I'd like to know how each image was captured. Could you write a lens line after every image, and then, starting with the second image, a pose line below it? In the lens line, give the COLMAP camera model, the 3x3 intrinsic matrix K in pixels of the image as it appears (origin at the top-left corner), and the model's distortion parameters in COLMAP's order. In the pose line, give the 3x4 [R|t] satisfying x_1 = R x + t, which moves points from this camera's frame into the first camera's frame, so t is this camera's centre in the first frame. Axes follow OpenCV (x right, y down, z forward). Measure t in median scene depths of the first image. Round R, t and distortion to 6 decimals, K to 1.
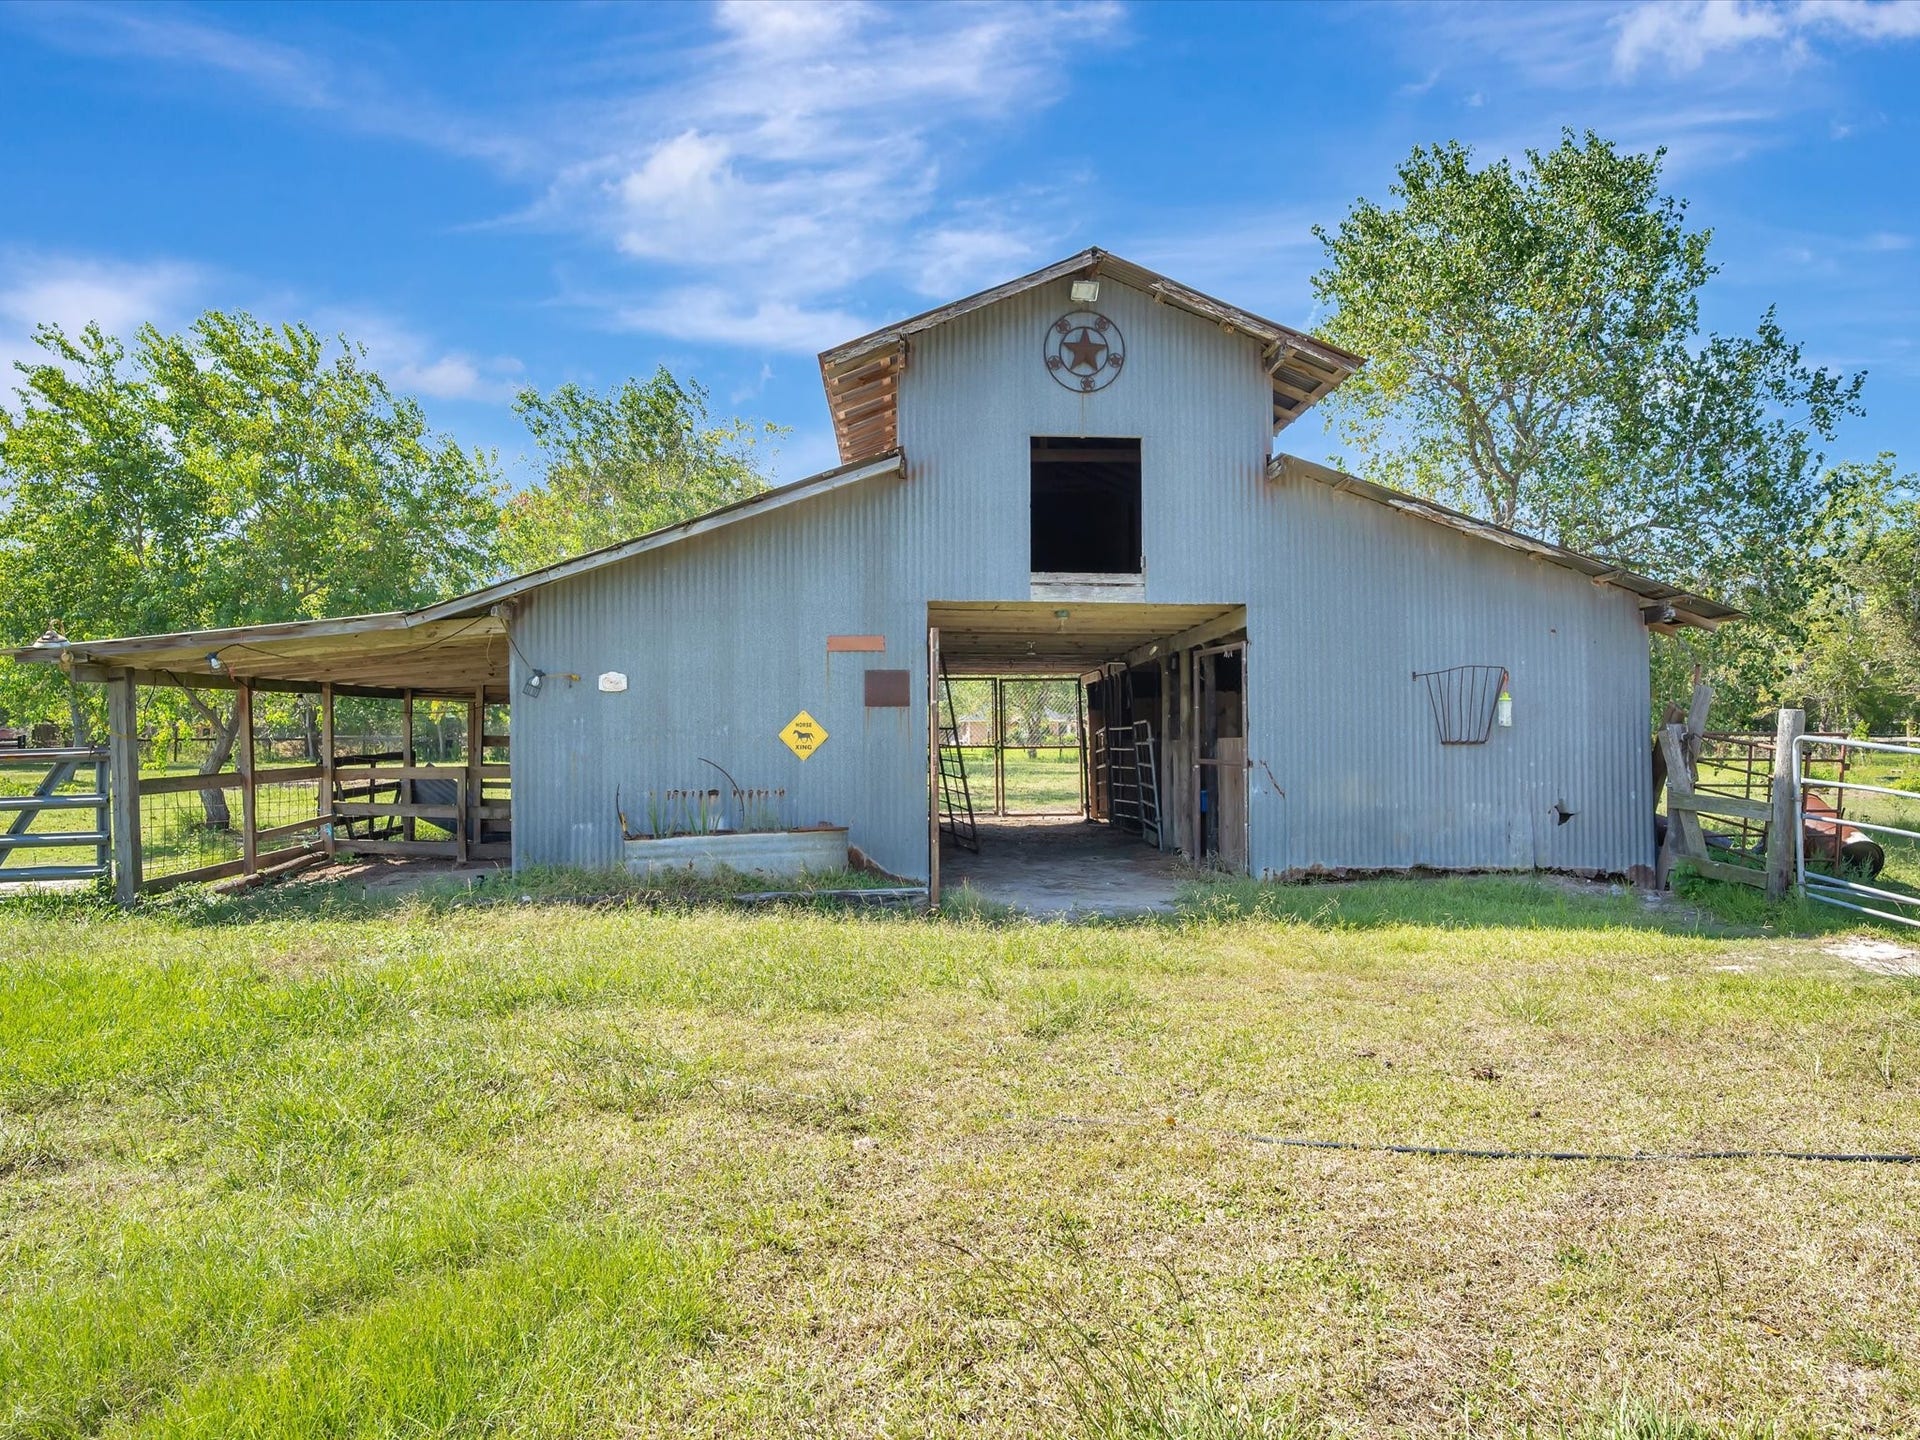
lens RADIAL K [[1233.0, 0, 960.0], [0, 1233.0, 720.0], [0, 0, 1]] dist [0.001989, -0.000348]
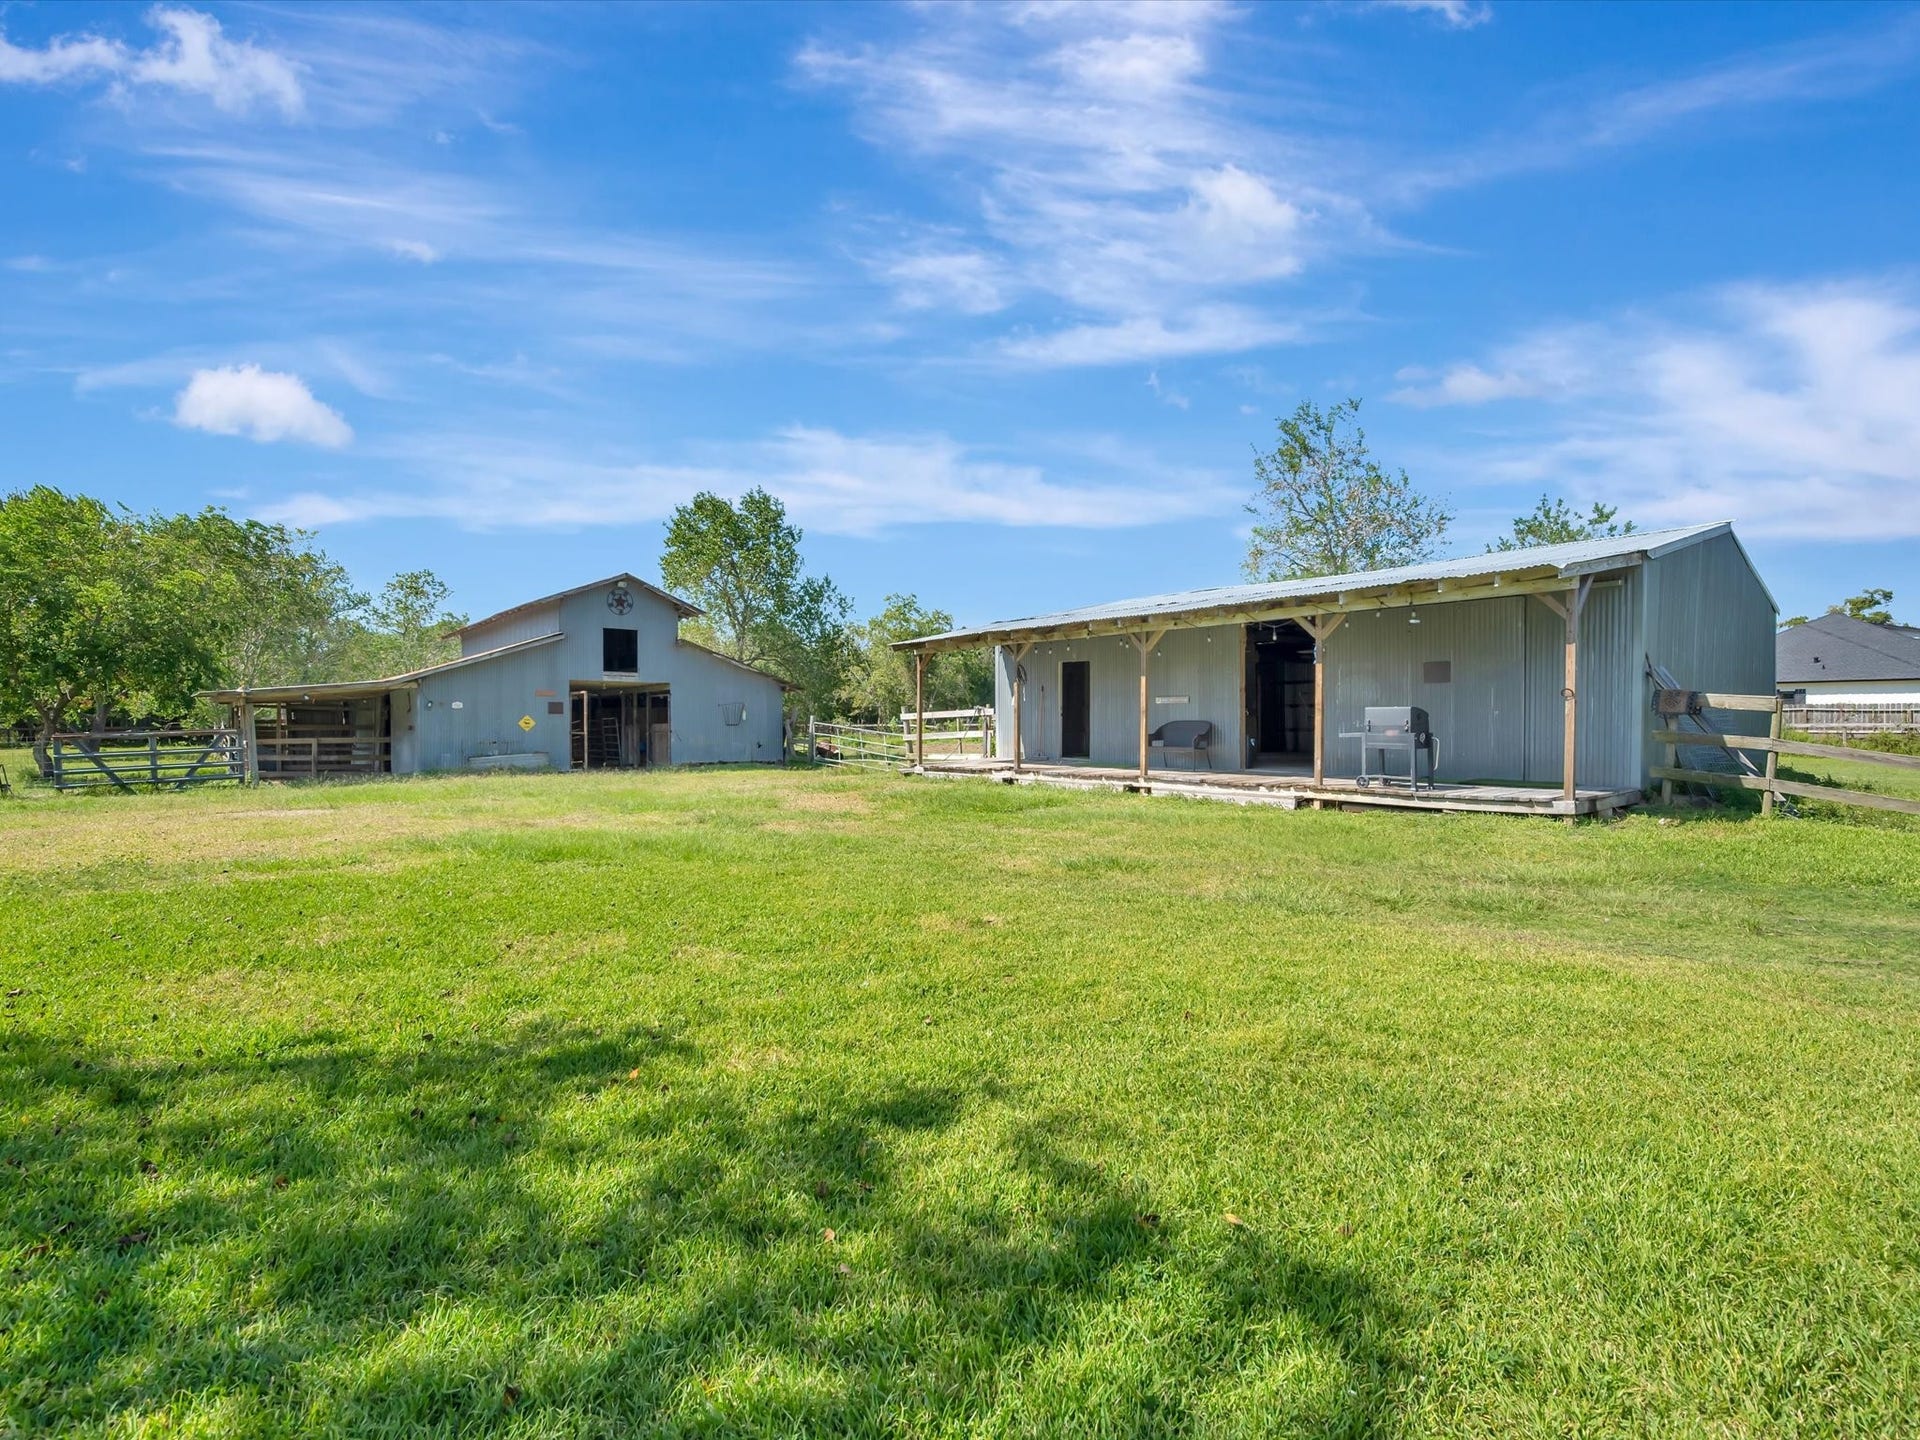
lens RADIAL K [[872.4, 0, 960.0], [0, 872.4, 720.0], [0, 0, 1]] dist [0.000783, 0.000013]
pose [[0.777689, -0.001076, 0.628648, -0.629014], [-0.004239, 0.999967, 0.006956, -0.014740], [-0.628635, -0.008075, 0.777659, -1.292718]]
